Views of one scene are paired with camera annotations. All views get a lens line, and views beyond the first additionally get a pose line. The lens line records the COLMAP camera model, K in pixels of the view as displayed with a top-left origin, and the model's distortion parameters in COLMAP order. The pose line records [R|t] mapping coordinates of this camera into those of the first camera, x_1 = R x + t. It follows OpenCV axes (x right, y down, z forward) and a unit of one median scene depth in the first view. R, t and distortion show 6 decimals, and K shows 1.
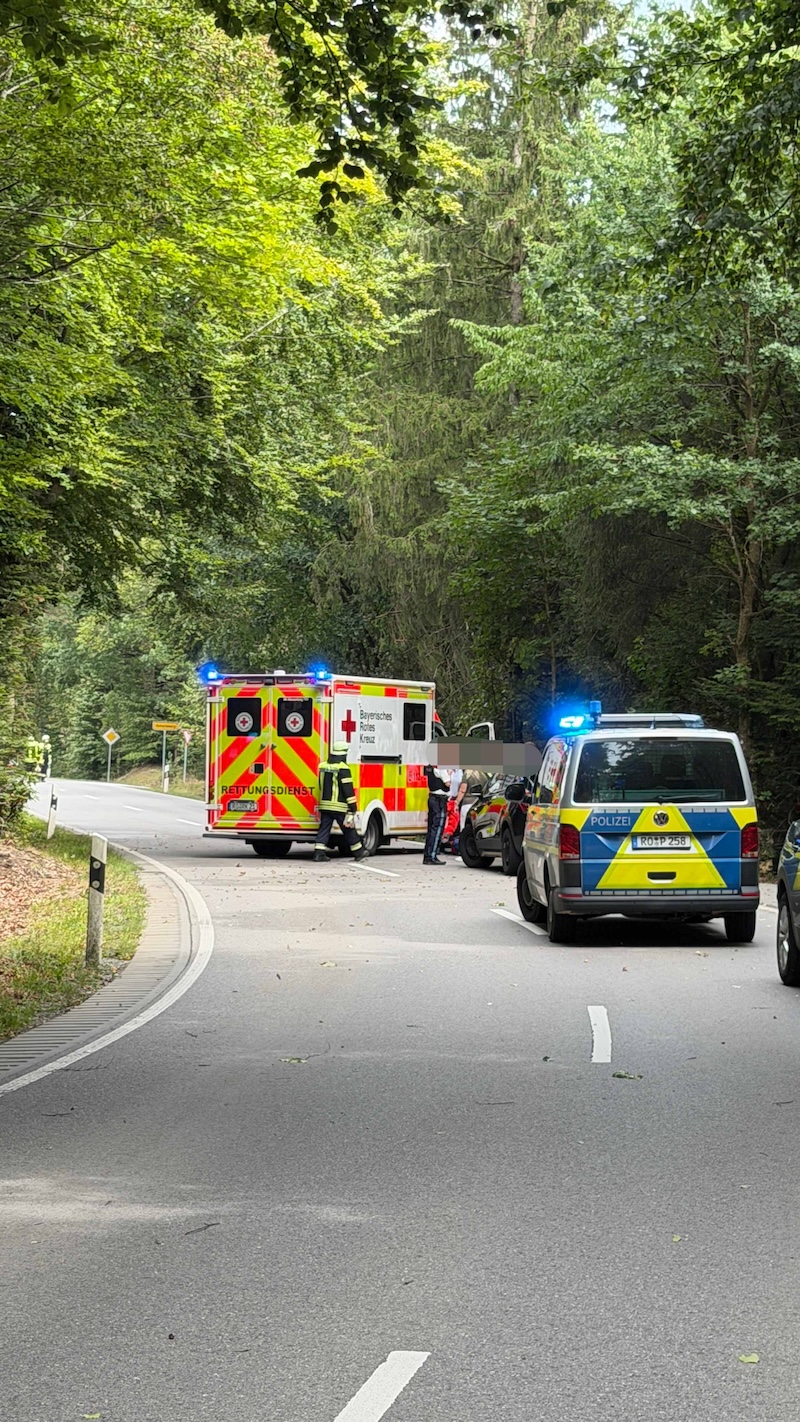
lens RADIAL K [[2974.5, 0, 400.0], [0, 2974.5, 711.4], [0, 0, 1]] dist [0.006671, 0.000000]
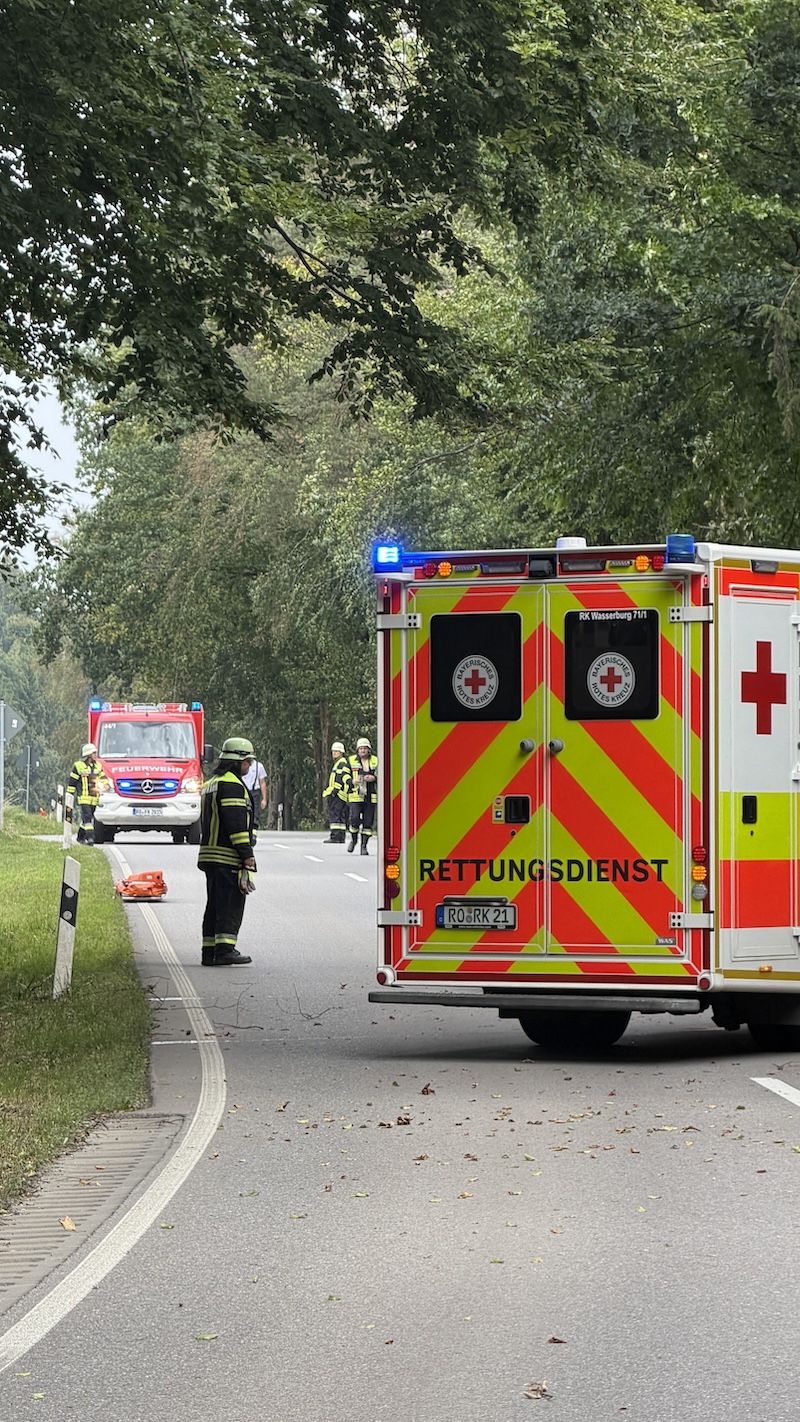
lens RADIAL K [[5620.7, 0, 400.0], [0, 5620.7, 711.2], [0, 0, 1]] dist [-0.222708, 0.000000]
pose [[0.991521, -0.016118, -0.128943, 0.026324], [0.016178, 0.999869, -0.000585, 0.007418], [0.128935, -0.001506, 0.991652, 0.324722]]
